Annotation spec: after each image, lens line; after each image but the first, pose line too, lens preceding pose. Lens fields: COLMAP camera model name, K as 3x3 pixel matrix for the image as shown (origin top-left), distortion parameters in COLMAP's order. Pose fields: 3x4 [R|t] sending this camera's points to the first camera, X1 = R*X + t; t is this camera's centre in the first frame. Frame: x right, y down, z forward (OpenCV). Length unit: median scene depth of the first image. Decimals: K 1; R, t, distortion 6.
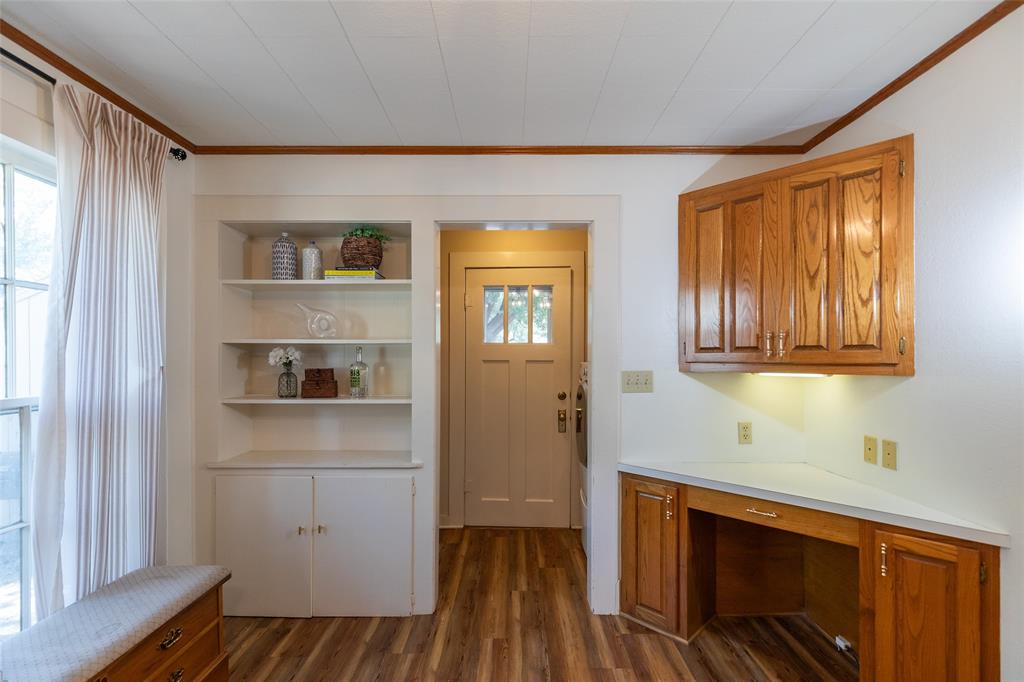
lens RADIAL K [[464.0, 0, 510.6], [0, 464.0, 358.3], [0, 0, 1]] dist [0.001991, 0.000139]
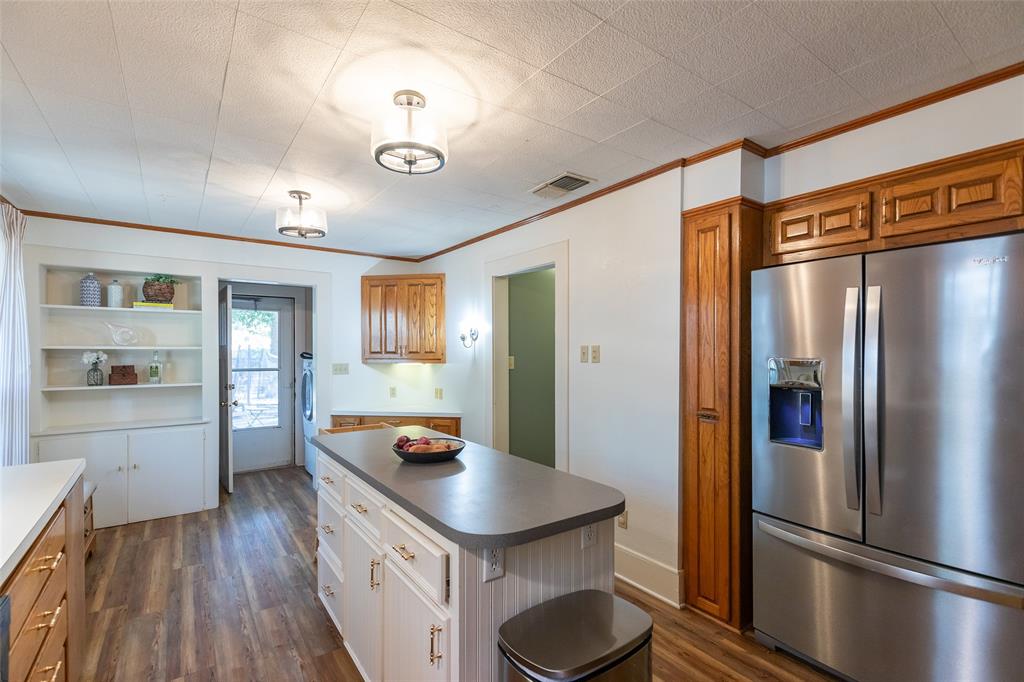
lens RADIAL K [[464.0, 0, 515.0], [0, 464.0, 356.2], [0, 0, 1]] dist [0.001991, 0.000139]
pose [[0.808182, -0.007575, 0.588885, -0.284690], [0.002604, 0.999953, 0.009290, -0.019412], [-0.588928, -0.005975, 0.808164, -1.015142]]
